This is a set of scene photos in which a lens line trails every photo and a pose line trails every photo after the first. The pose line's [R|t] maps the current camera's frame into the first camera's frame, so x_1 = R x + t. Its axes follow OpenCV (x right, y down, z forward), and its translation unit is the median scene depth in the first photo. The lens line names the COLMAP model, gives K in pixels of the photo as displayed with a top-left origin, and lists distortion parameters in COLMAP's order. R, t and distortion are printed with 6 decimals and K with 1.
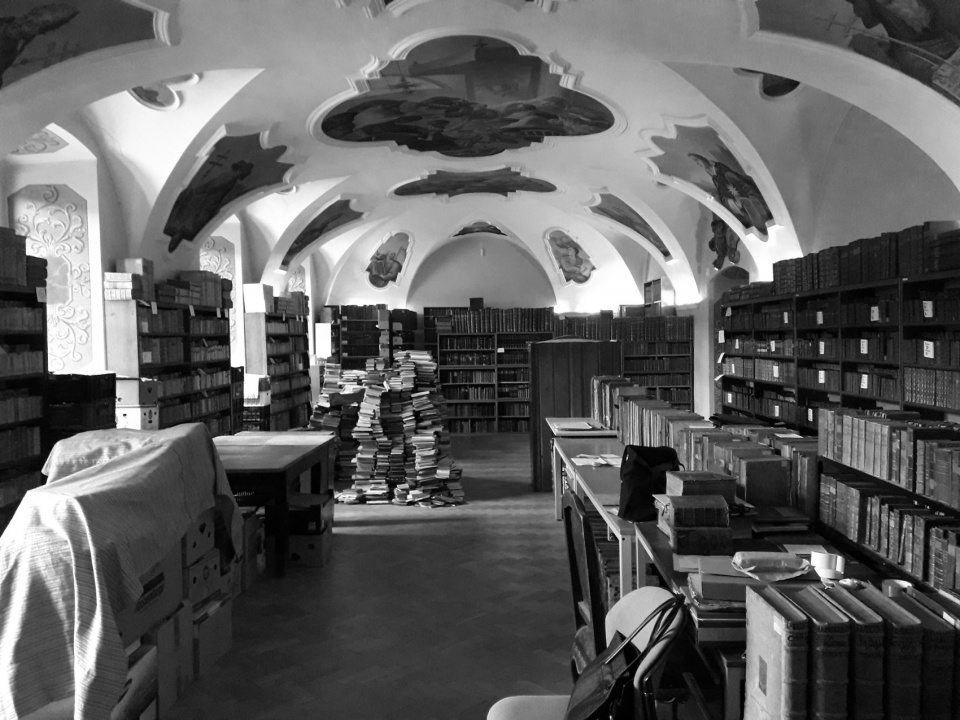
lens RADIAL K [[752.3, 0, 476.2], [0, 752.3, 360.3], [0, 0, 1]] dist [-0.014248, -0.000756]
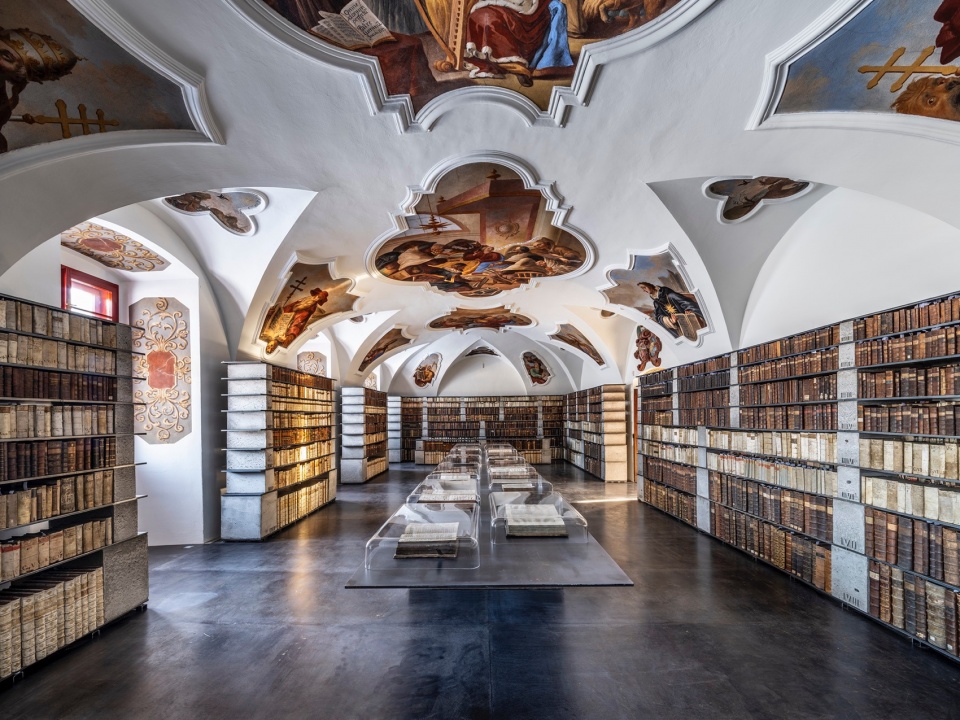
lens RADIAL K [[383.7, 0, 472.2], [0, 383.7, 414.7], [0, 0, 1]] dist [0.006437, -0.004258]
pose [[0.999988, 0.001332, -0.004631, -0.021376], [-0.001502, 0.999315, -0.036967, -0.004500], [0.004579, 0.036974, 0.999306, 0.294060]]
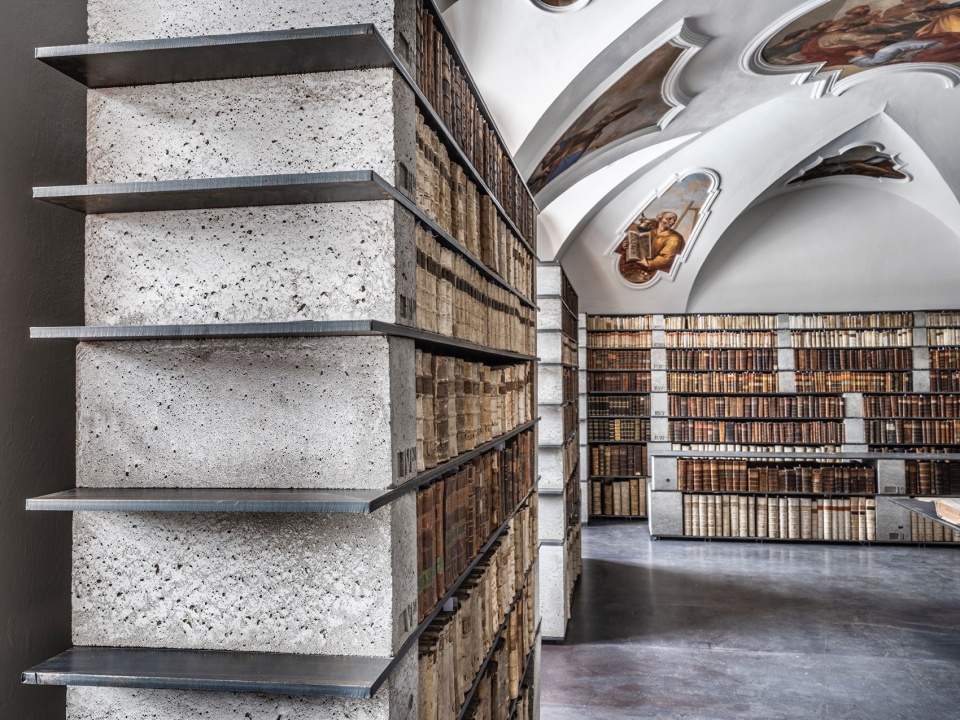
lens RADIAL K [[913.4, 0, 511.5], [0, 913.4, 339.5], [0, 0, 1]] dist [0.031439, 0.000000]
pose [[0.992509, -0.000748, -0.122170, -0.285041], [-0.008028, 0.997420, -0.071330, -0.018332], [0.121908, 0.071776, 0.989943, 0.699439]]
